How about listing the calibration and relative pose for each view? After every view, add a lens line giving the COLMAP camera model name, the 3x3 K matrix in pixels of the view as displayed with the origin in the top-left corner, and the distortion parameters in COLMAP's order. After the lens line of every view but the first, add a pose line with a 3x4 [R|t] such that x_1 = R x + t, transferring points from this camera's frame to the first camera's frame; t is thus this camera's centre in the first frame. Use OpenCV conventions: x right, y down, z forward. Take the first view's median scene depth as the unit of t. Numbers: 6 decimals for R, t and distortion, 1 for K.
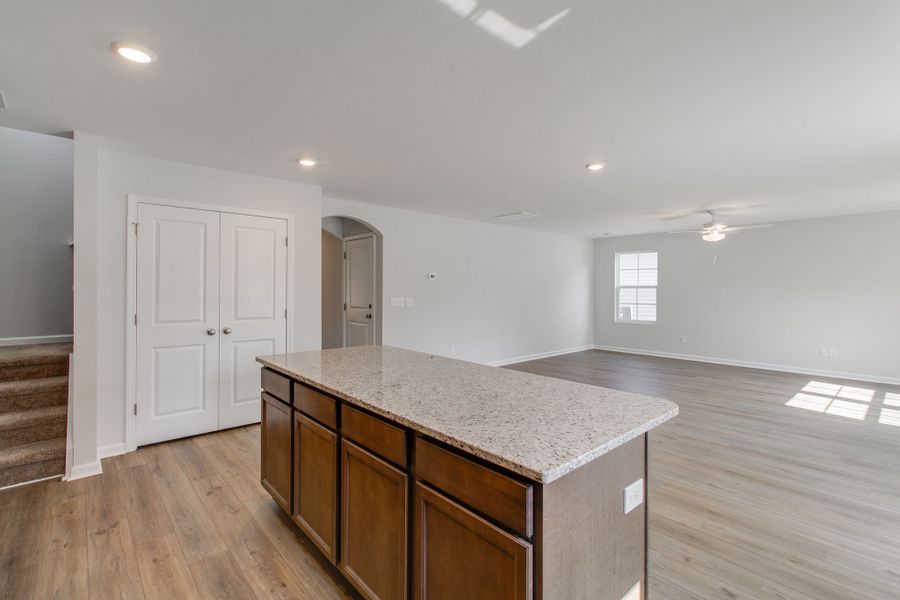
lens RADIAL K [[416.0, 0, 457.9], [0, 416.0, 287.0], [0, 0, 1]] dist [0.001935, -0.000336]
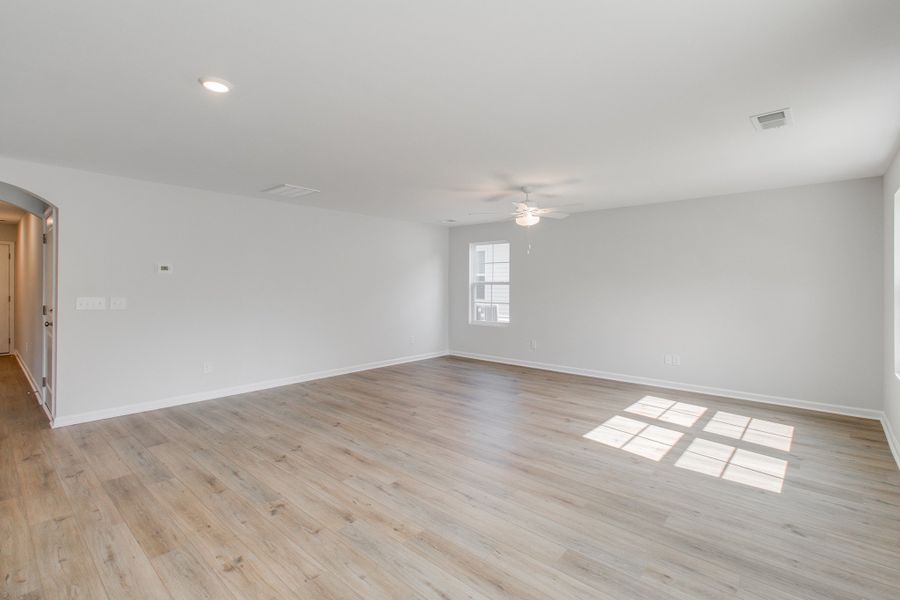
lens RADIAL K [[416.0, 0, 457.9], [0, 416.0, 287.0], [0, 0, 1]] dist [0.001935, -0.000336]
pose [[0.993380, 0.000528, 0.114872, 0.393421], [-0.001463, 0.999967, 0.008052, 0.000878], [-0.114864, -0.008167, 0.993348, 0.225757]]
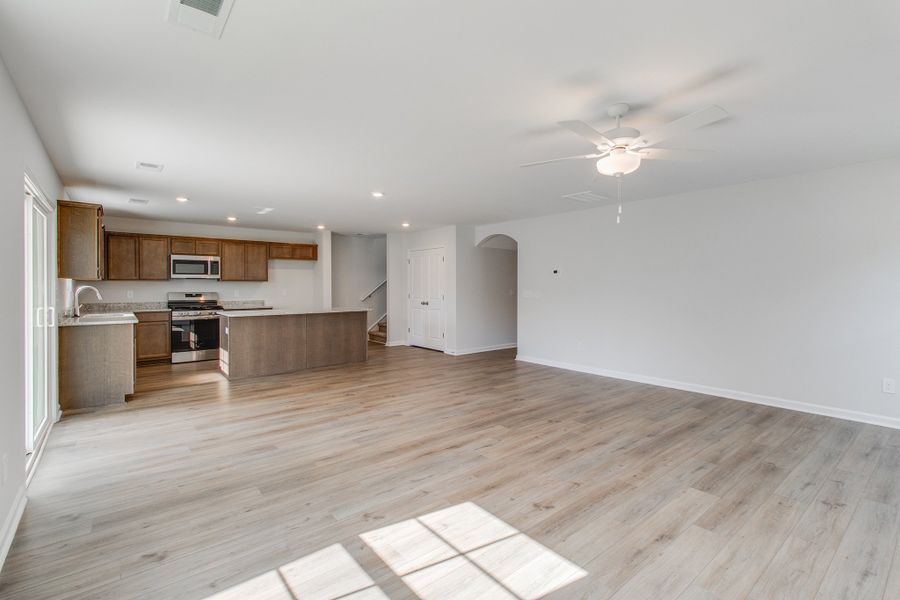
lens RADIAL K [[416.0, 0, 457.9], [0, 416.0, 287.0], [0, 0, 1]] dist [0.001935, -0.000336]
pose [[-0.046752, -0.001004, -0.998906, 1.093773], [0.003788, 0.999992, -0.001182, 0.014882], [0.998899, -0.003840, -0.046748, 0.852746]]
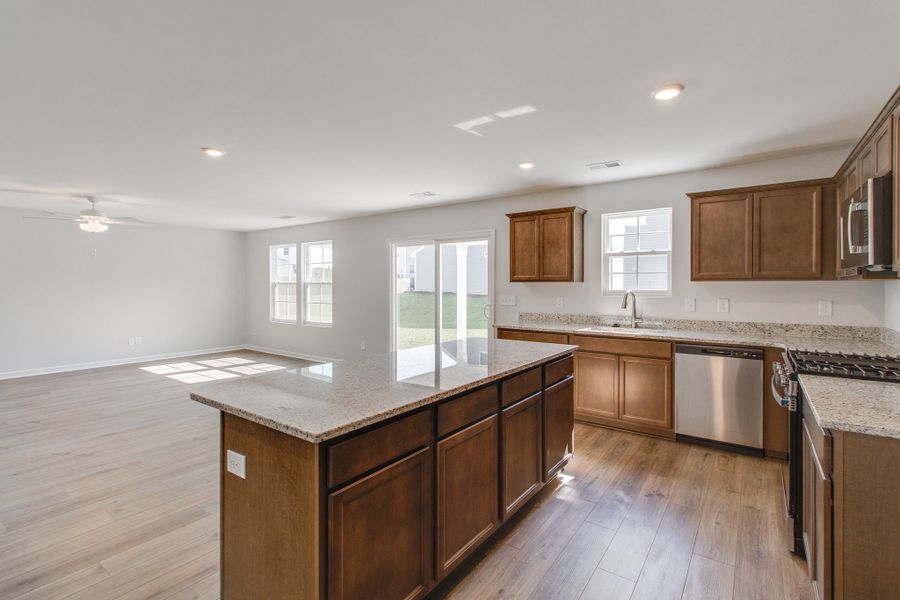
lens RADIAL K [[416.0, 0, 457.9], [0, 416.0, 287.0], [0, 0, 1]] dist [0.001935, -0.000336]
pose [[-0.212310, -0.006075, 0.977183, -0.437739], [-0.004708, 0.999975, 0.005194, 0.001106], [-0.977191, -0.003498, -0.212333, 0.428937]]
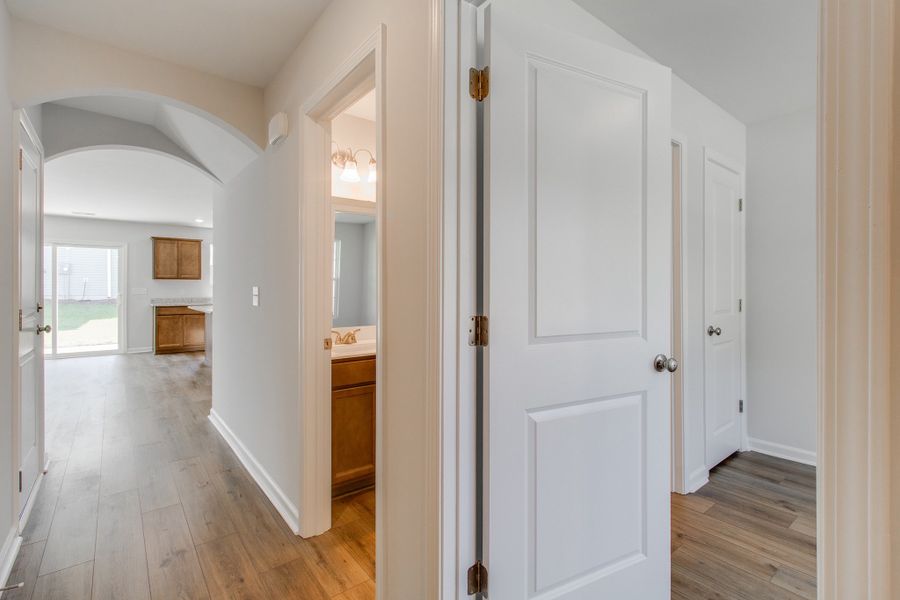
lens RADIAL K [[416.0, 0, 457.9], [0, 416.0, 287.0], [0, 0, 1]] dist [0.001935, -0.000336]
pose [[-0.998899, -0.001675, 0.046893, -0.687236], [-0.002016, 0.999972, -0.007219, 0.028588], [-0.046880, -0.007305, -0.998874, 1.443025]]
